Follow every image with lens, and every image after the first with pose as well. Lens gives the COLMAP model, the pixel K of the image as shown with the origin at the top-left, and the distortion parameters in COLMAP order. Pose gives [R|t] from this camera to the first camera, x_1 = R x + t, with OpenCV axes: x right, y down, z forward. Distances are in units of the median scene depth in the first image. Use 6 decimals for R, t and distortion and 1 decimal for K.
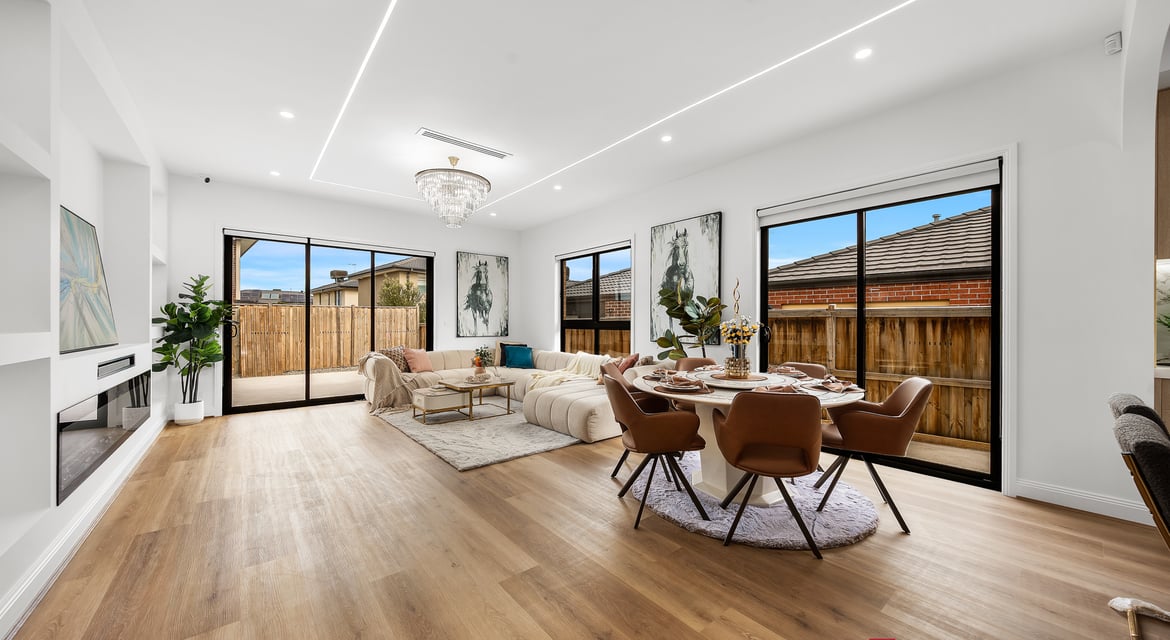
lens RADIAL K [[410.5, 0, 578.3], [0, 410.5, 323.2], [0, 0, 1]] dist [-0.001977, -0.000141]
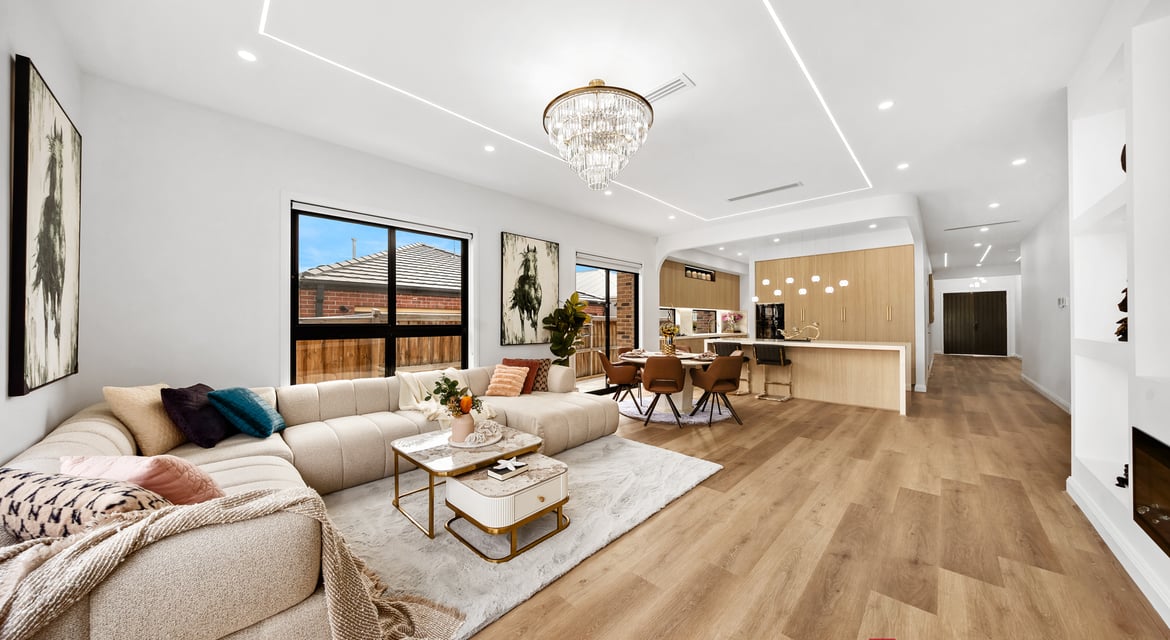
lens RADIAL K [[372.7, 0, 577.0], [0, 372.7, 319.8], [0, 0, 1]] dist [-0.013242, 0.000008]
pose [[-0.105324, 0.005083, 0.994425, -0.702846], [0.000254, 0.999987, -0.005084, -0.012521], [-0.994438, -0.000283, -0.105324, 0.858806]]
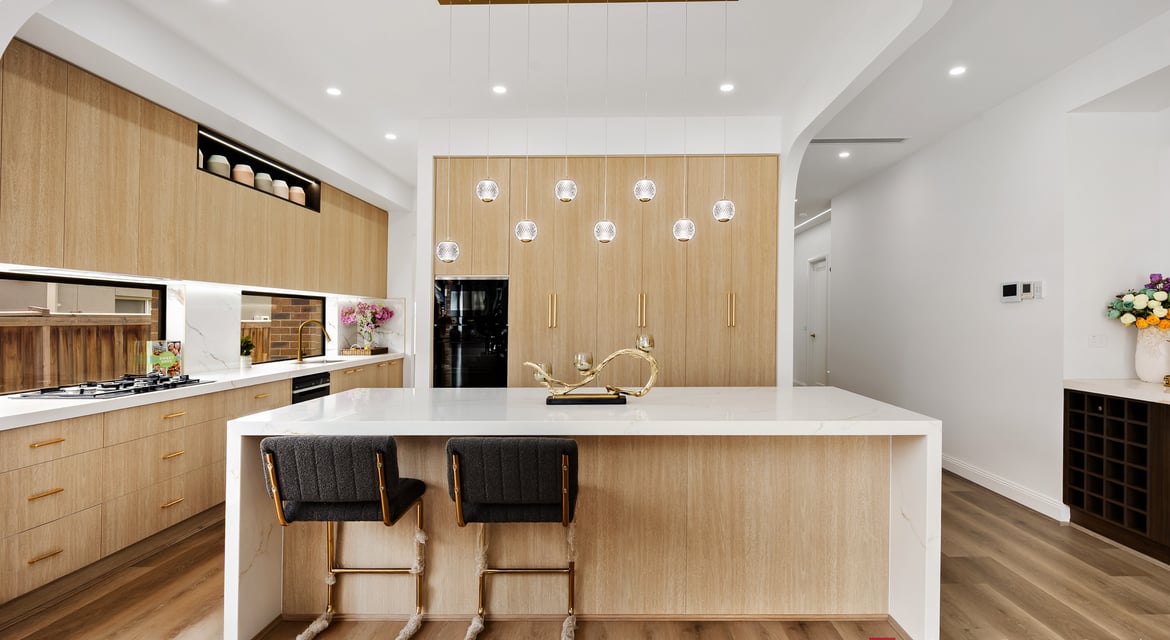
lens RADIAL K [[600.9, 0, 615.8], [0, 600.9, 303.9], [0, 0, 1]] dist [-0.000970, -0.000252]
pose [[-0.772485, 0.016291, 0.634824, -0.012987], [0.000042, 0.999672, -0.025604, -0.025590], [-0.635033, -0.019752, -0.772233, 0.467196]]
